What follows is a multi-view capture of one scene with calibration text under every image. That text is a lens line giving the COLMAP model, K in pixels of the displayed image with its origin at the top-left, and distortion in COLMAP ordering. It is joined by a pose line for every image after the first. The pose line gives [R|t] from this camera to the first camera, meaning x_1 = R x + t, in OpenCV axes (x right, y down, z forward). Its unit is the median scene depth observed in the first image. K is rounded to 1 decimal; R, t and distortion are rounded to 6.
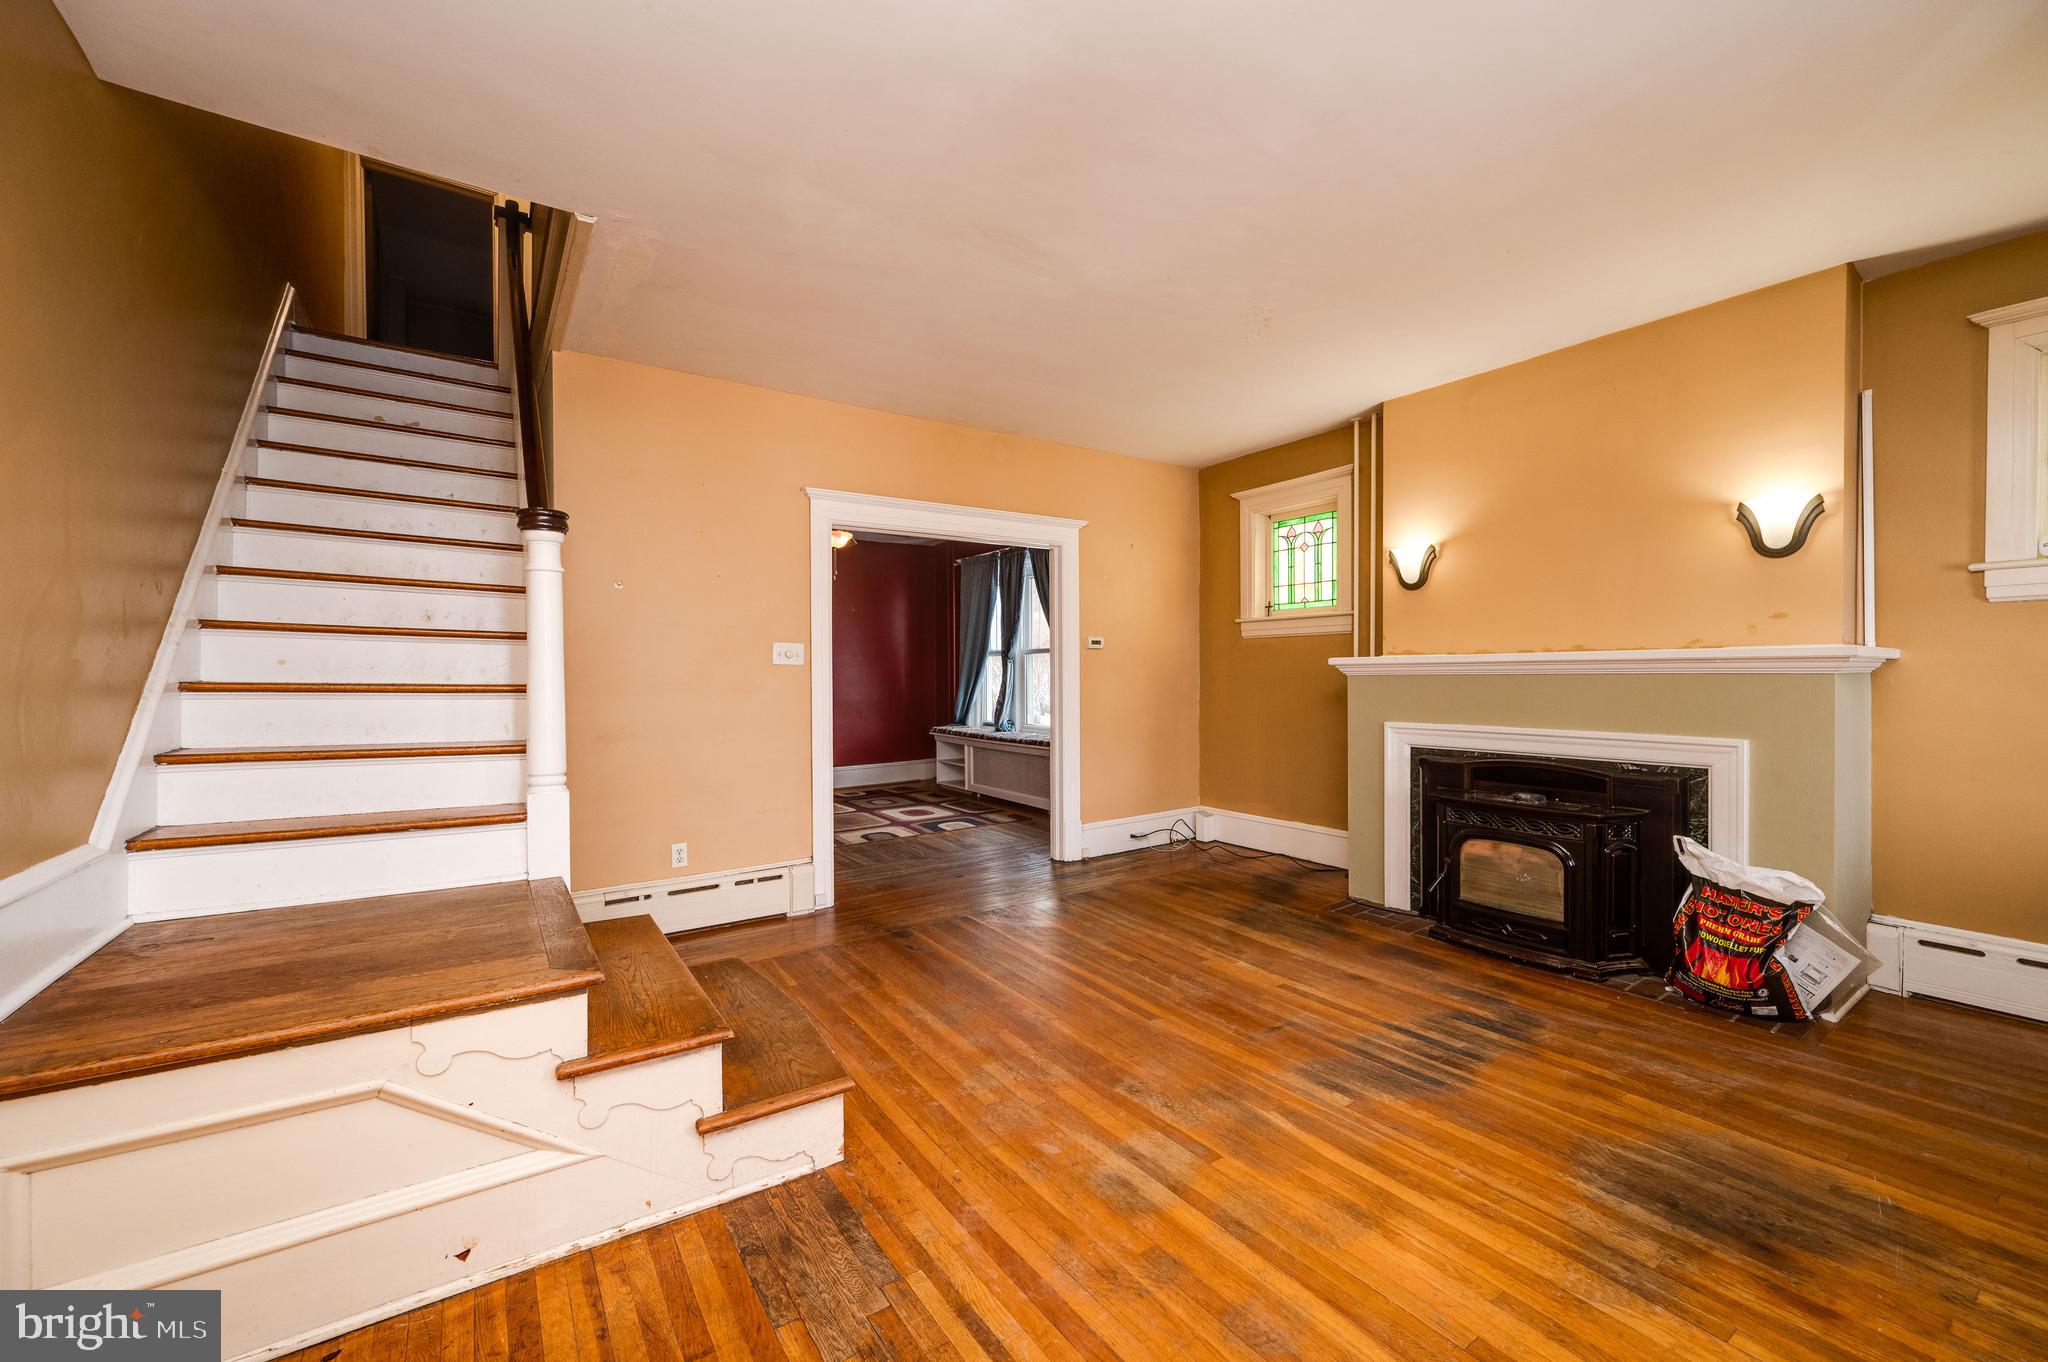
lens RADIAL K [[813.7, 0, 1028.3], [0, 813.7, 679.7], [0, 0, 1]] dist [-0.004153, -0.000004]
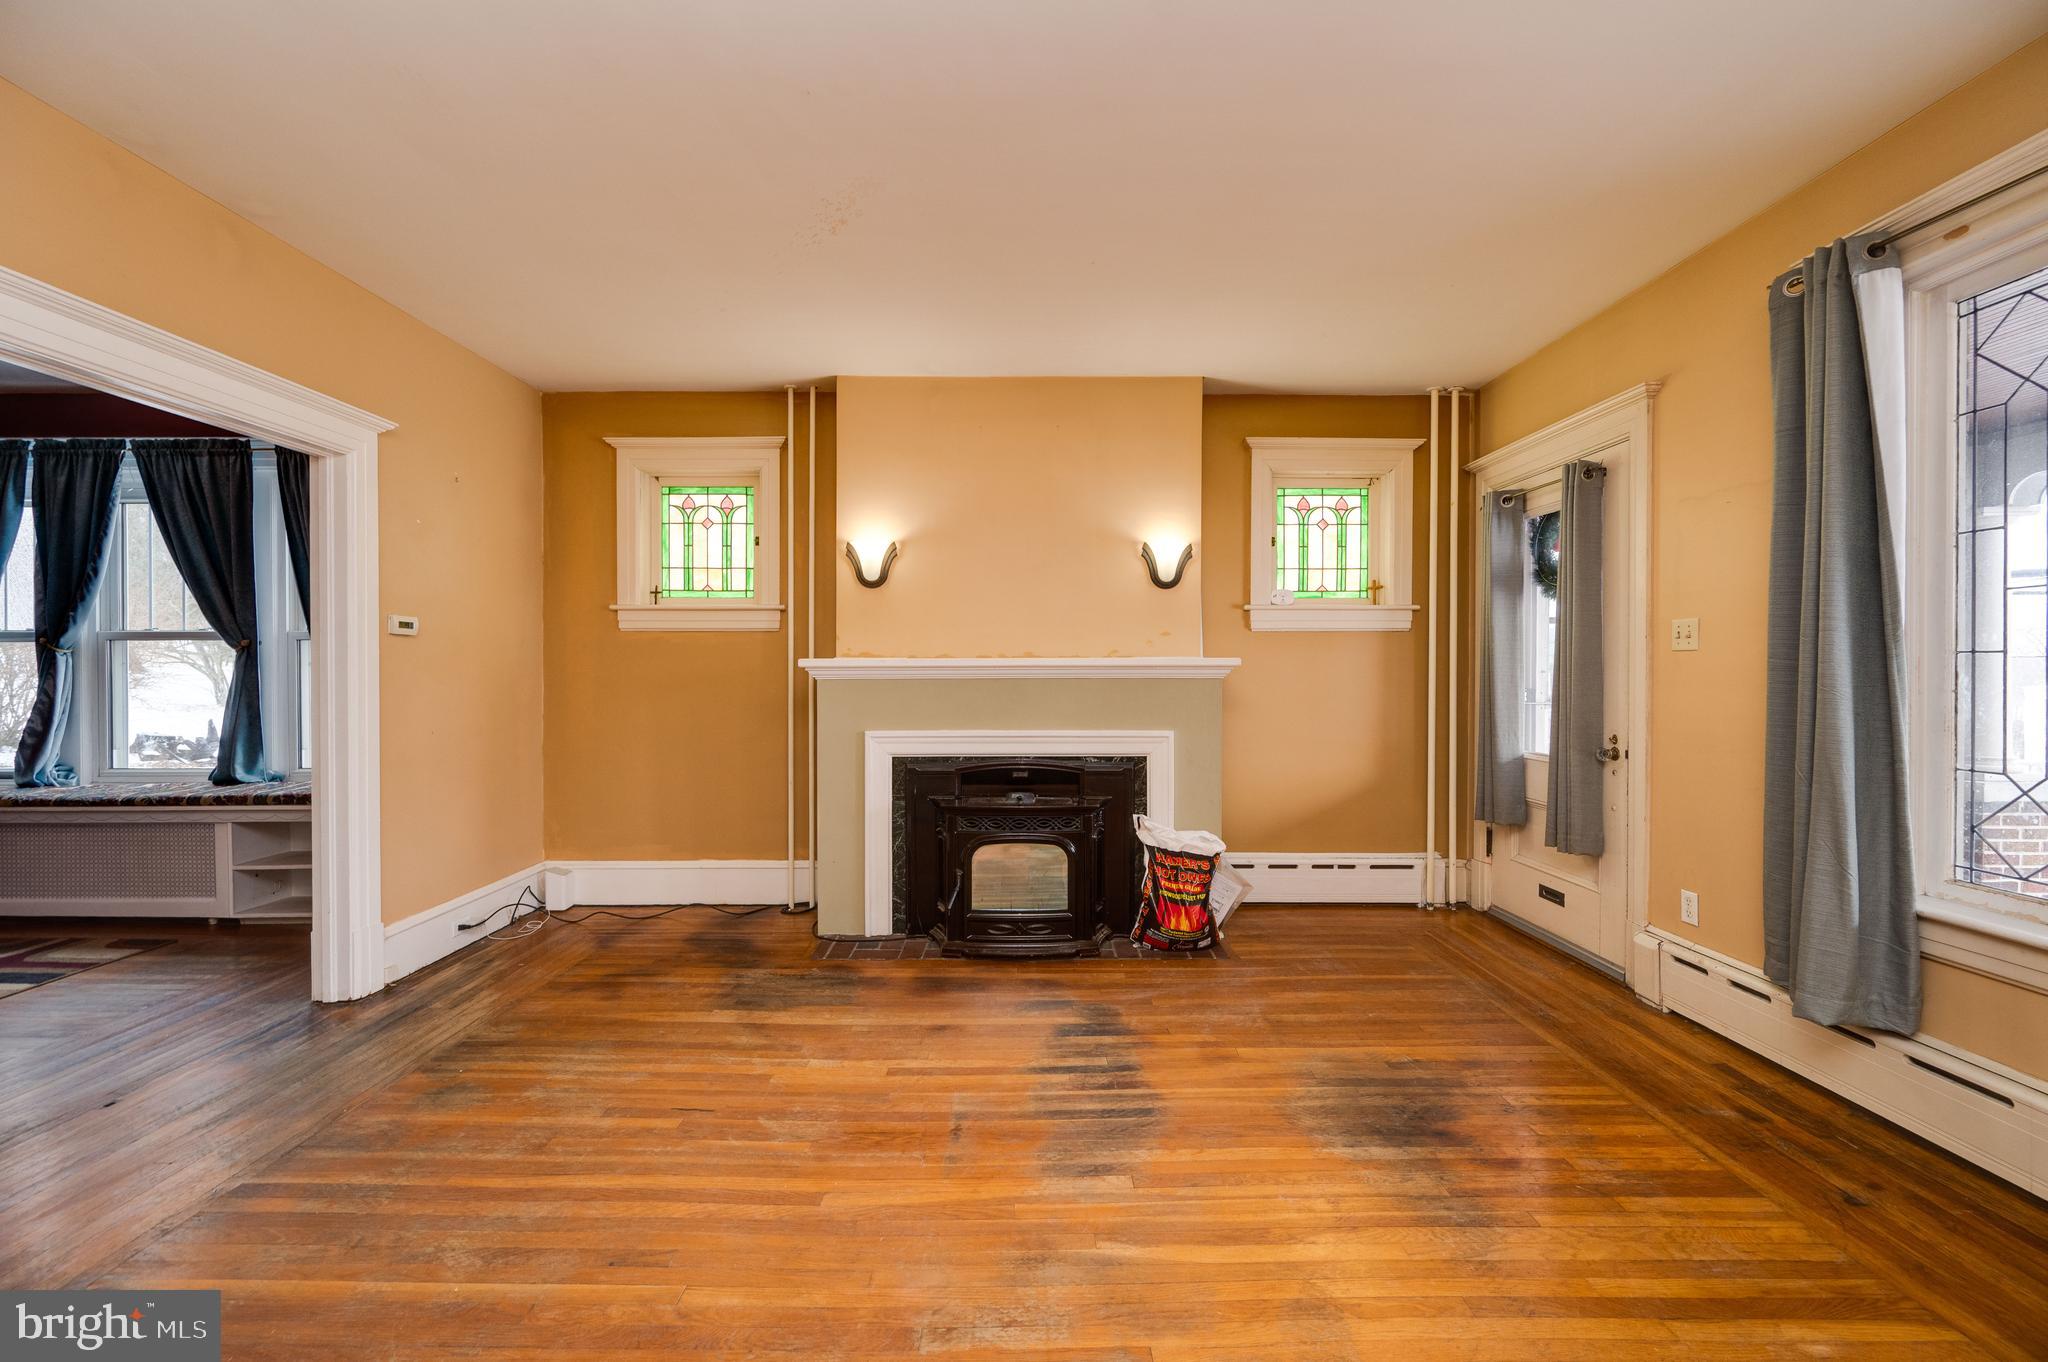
lens RADIAL K [[813.7, 0, 1021.5], [0, 813.7, 687.4], [0, 0, 1]] dist [-0.004153, -0.000004]
pose [[0.558771, -0.005172, 0.829306, -0.233220], [0.004104, 0.999986, 0.003472, 0.000809], [-0.829312, 0.001464, 0.558784, 0.391126]]
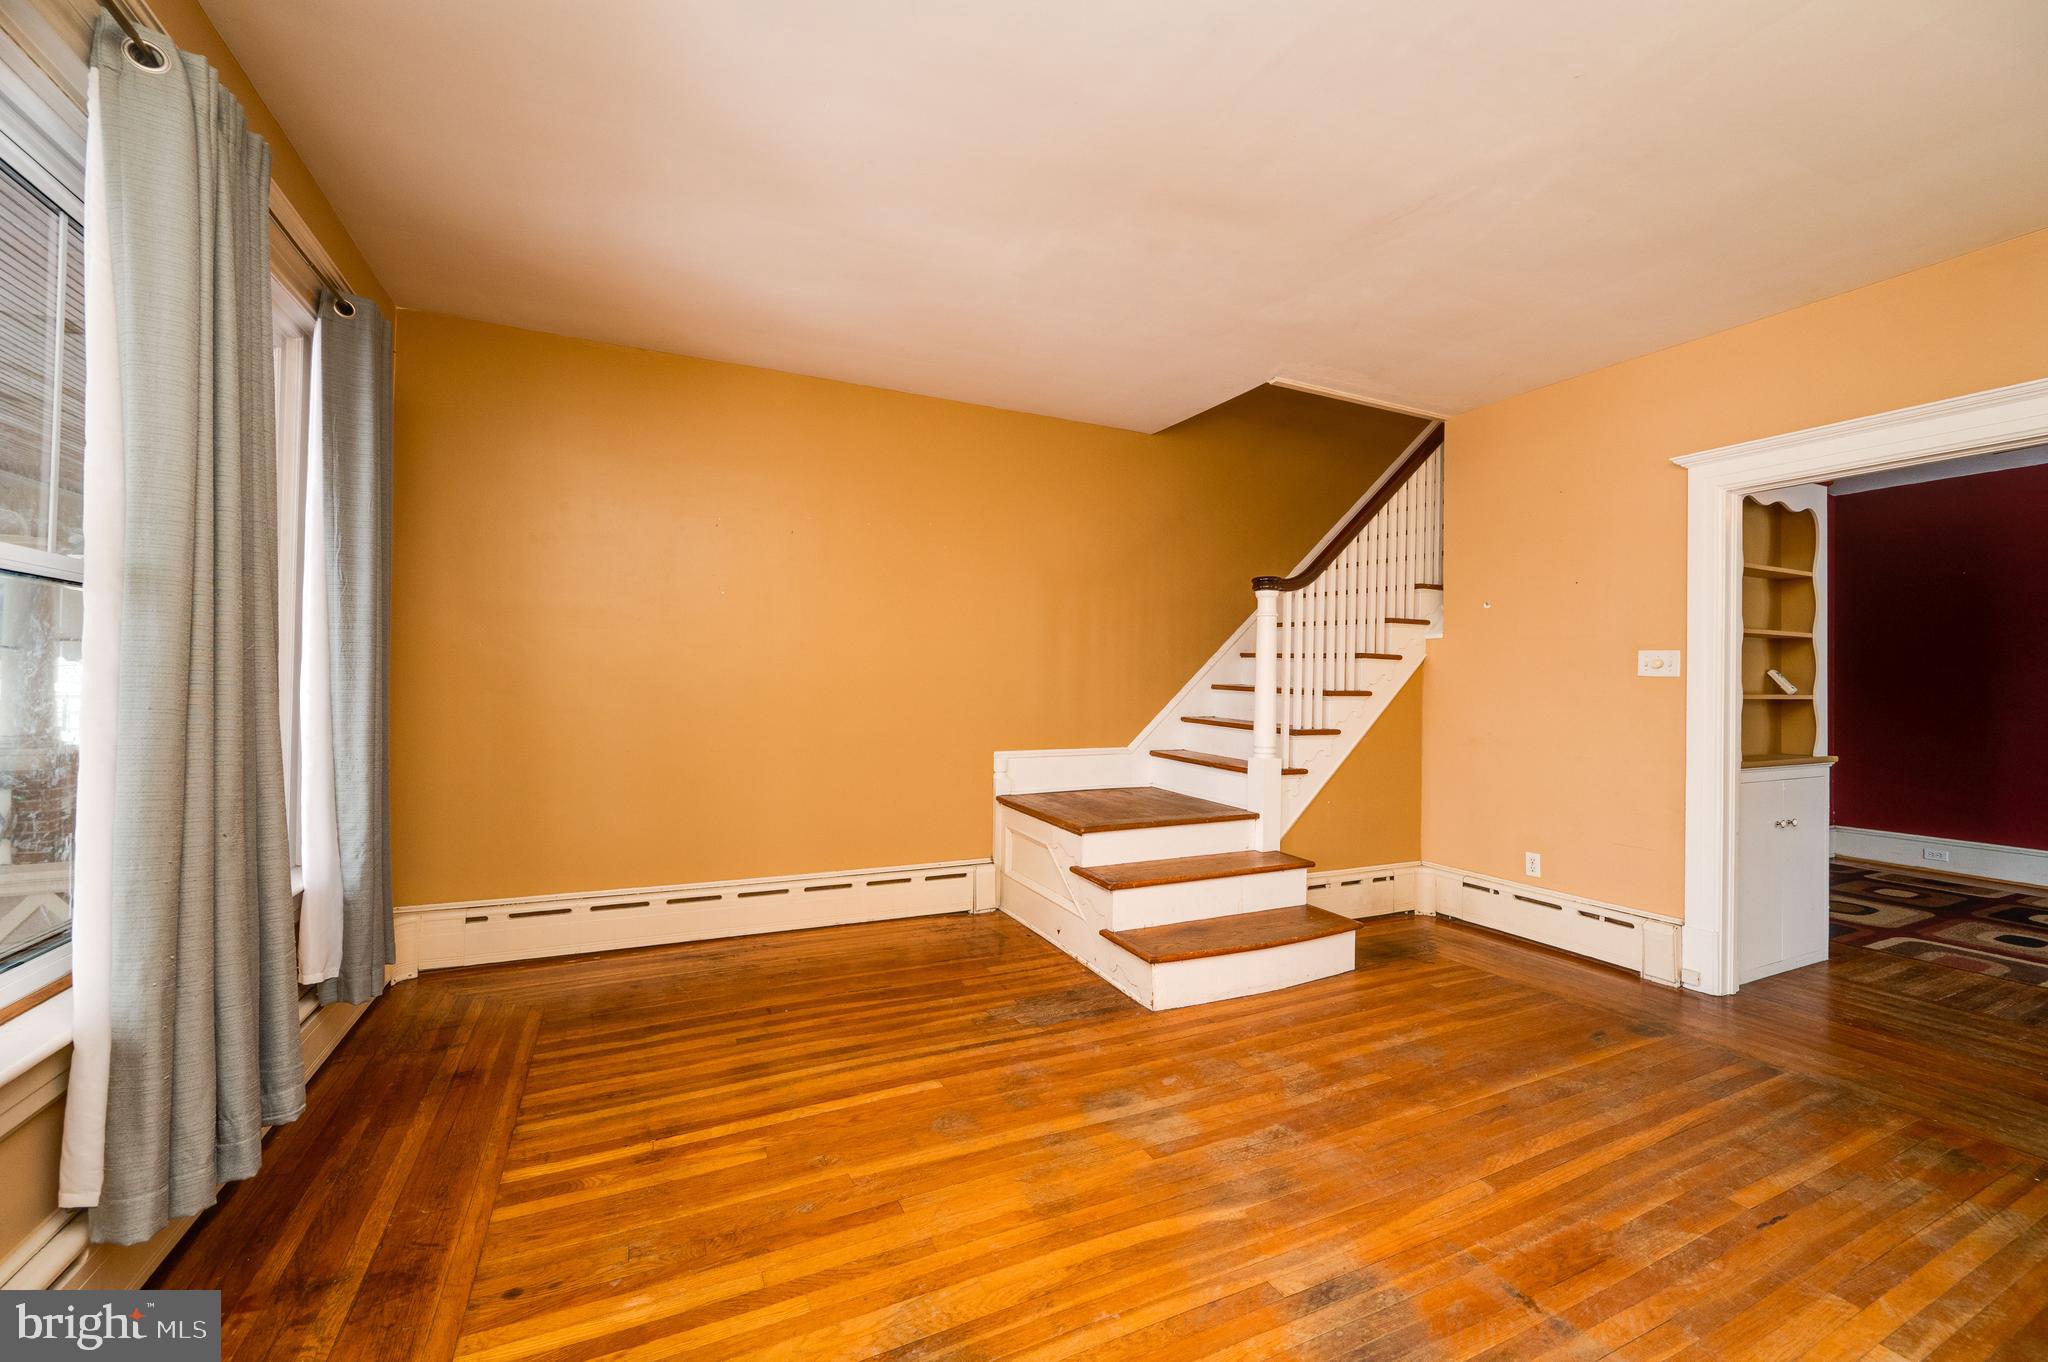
lens RADIAL K [[813.7, 0, 999.5], [0, 813.7, 674.6], [0, 0, 1]] dist [-0.004153, -0.000004]
pose [[-0.179615, -0.001310, -0.983736, 0.720103], [-0.019805, 0.999801, 0.002285, -0.009686], [0.983538, 0.019893, -0.179605, 0.553602]]
